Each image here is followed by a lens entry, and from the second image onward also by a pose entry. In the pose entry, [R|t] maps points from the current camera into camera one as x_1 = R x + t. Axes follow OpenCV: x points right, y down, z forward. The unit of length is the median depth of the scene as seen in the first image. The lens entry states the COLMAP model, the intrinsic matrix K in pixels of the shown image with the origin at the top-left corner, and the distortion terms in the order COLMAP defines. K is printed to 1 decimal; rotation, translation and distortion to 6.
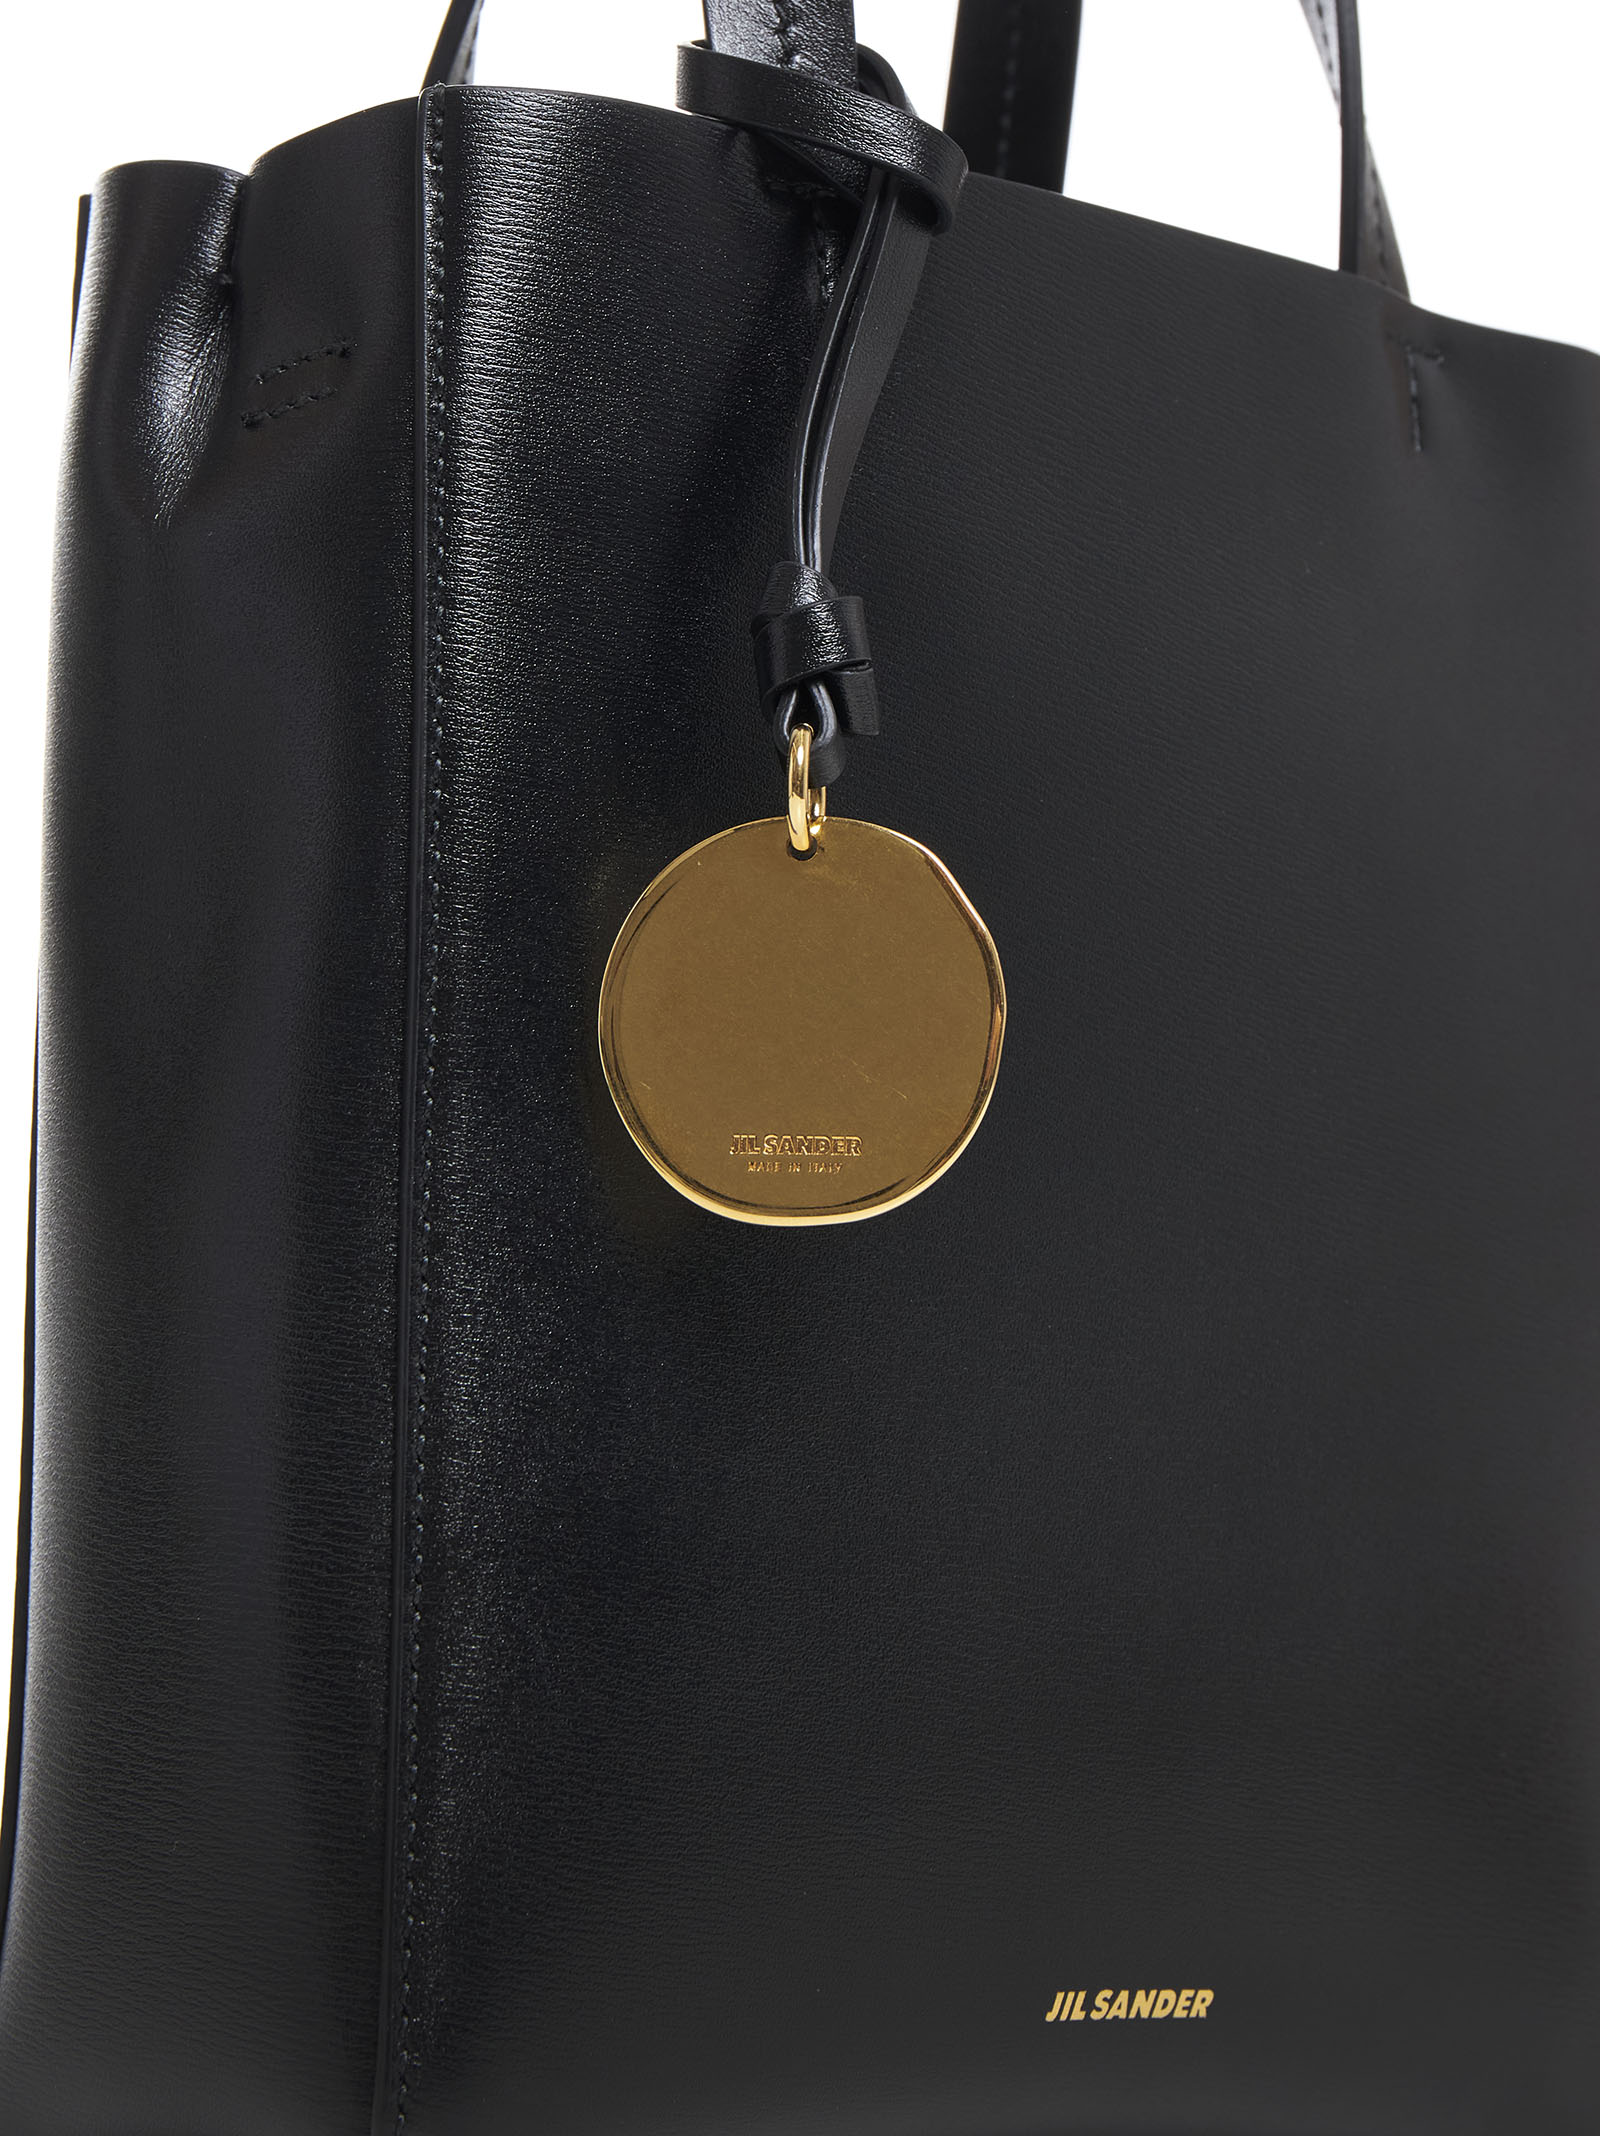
lens RADIAL K [[3679.2, 0, 800.0], [0, 3679.2, 1068.0], [0, 0, 1]] dist [-0.089186, 0.075499]
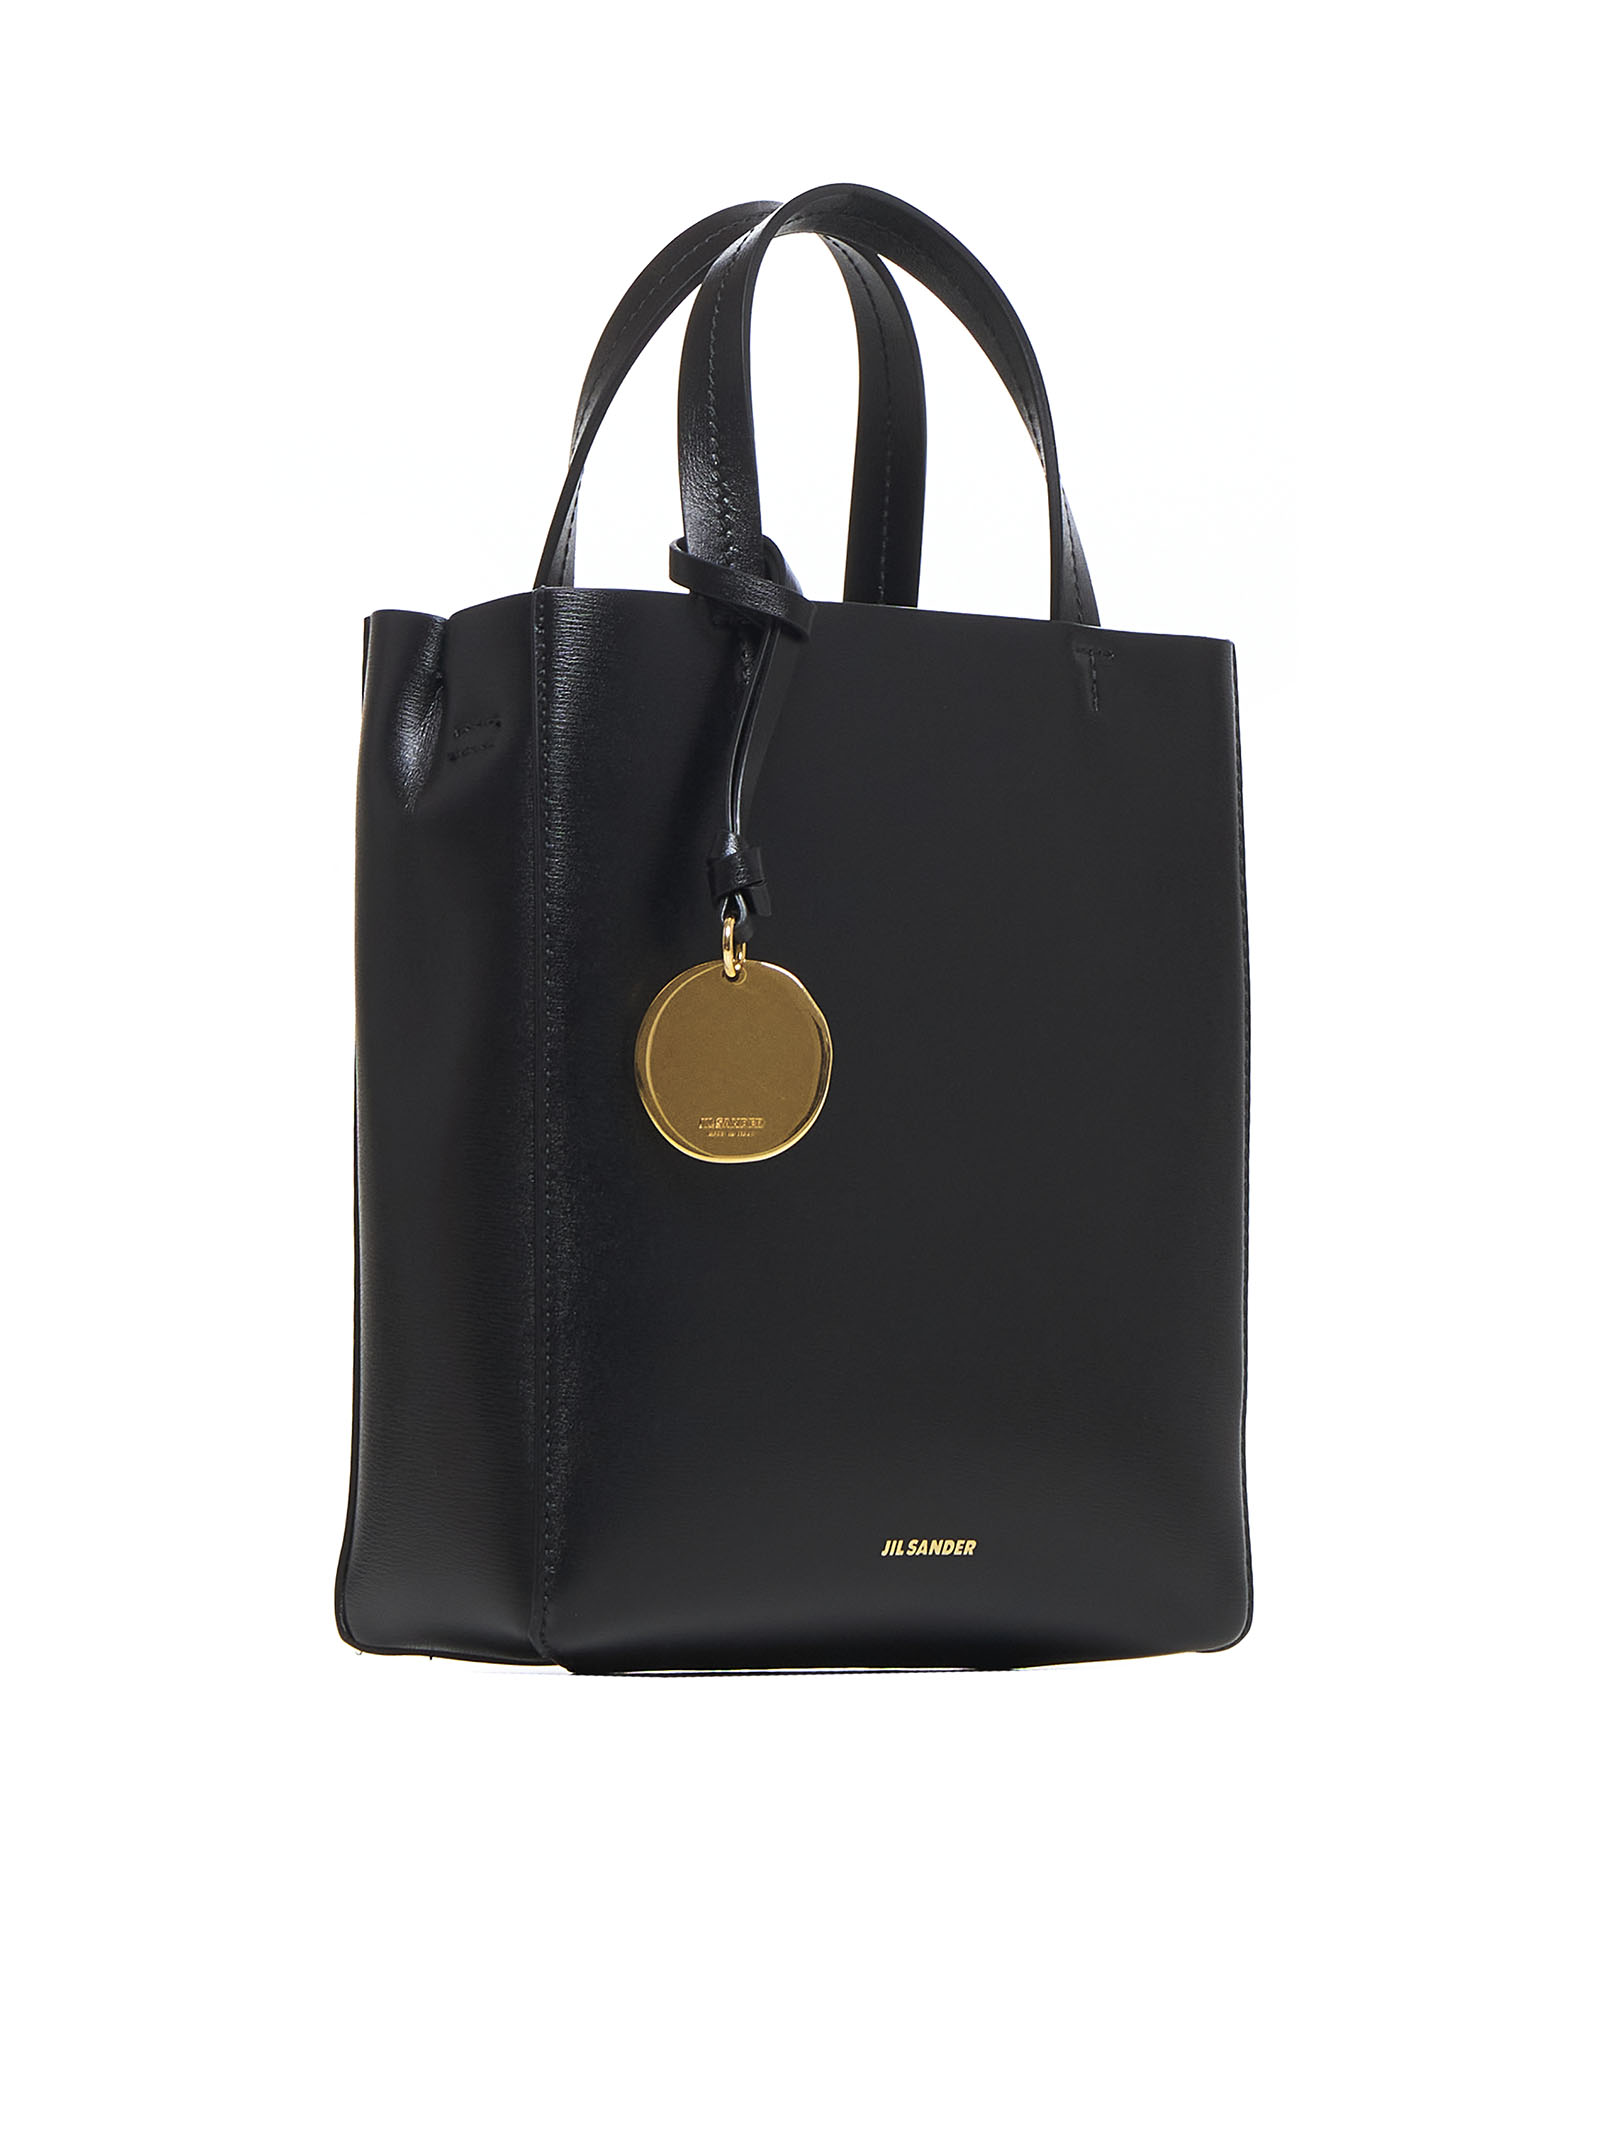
lens RADIAL K [[3542.7, 0, 800.0], [0, 3542.7, 1068.0], [0, 0, 1]] dist [0.007344, -0.019248]
pose [[0.996910, -0.007663, -0.078183, 0.185493], [0.016113, 0.994016, 0.108038, -0.214451], [0.076887, -0.108964, 0.991068, -0.897683]]
